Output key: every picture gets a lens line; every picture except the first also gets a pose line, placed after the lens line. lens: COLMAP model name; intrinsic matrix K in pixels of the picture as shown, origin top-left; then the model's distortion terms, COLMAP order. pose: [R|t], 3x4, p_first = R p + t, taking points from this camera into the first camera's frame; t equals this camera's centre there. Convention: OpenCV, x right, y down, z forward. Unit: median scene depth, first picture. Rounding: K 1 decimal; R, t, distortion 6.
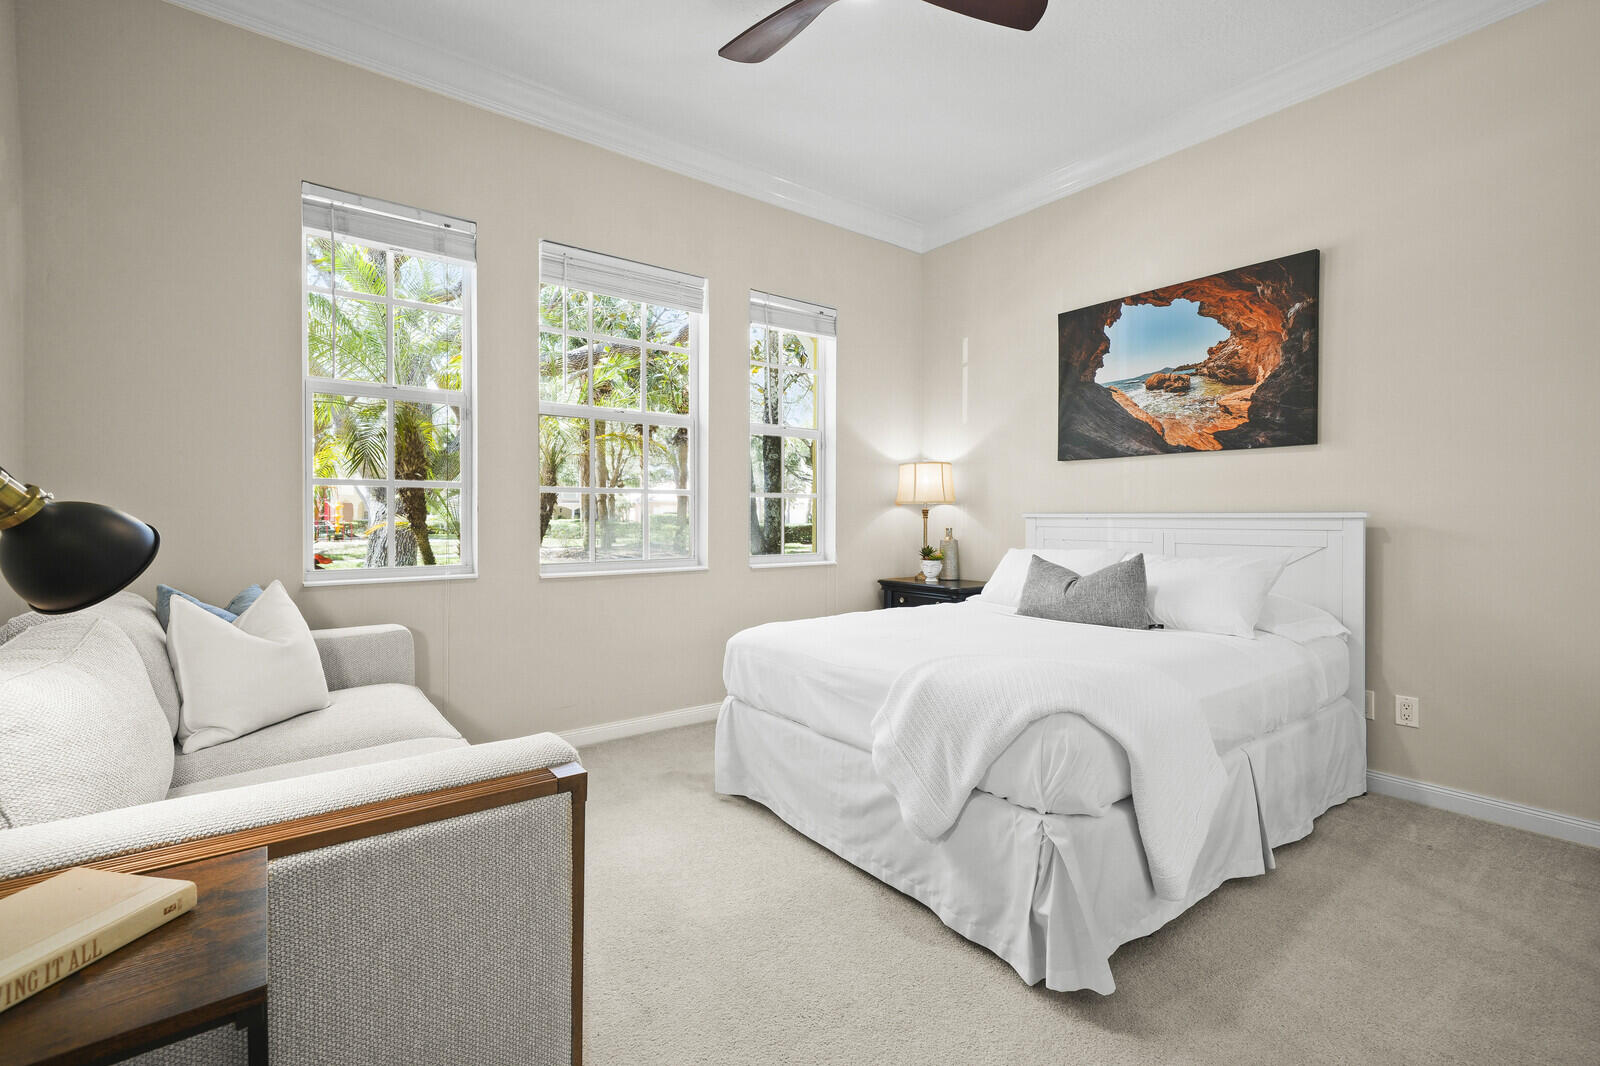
lens RADIAL K [[702.1, 0, 798.3], [0, 702.1, 530.7], [0, 0, 1]] dist [0.002230, 0.002613]
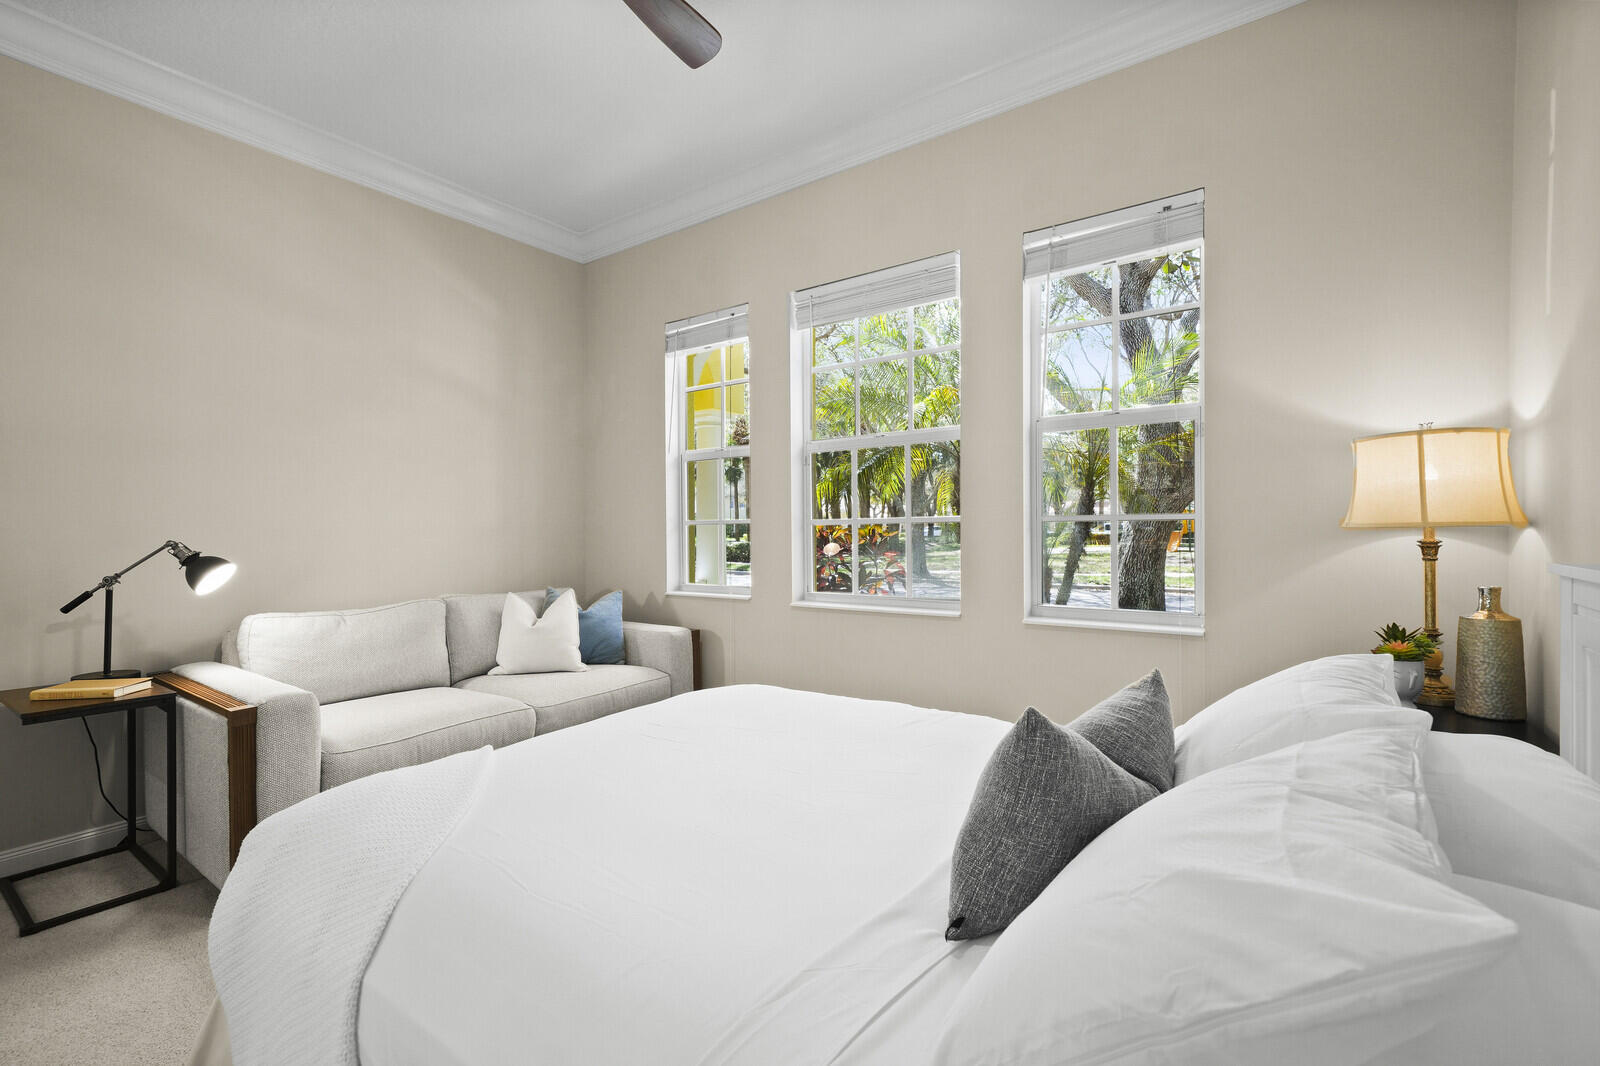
lens RADIAL K [[702.1, 0, 798.9], [0, 702.1, 532.5], [0, 0, 1]] dist [0.002230, 0.002613]
pose [[0.297309, 0.010362, -0.954725, 0.545508], [0.004864, 0.999912, 0.012368, -0.048541], [0.954769, -0.008321, 0.297232, 0.560531]]
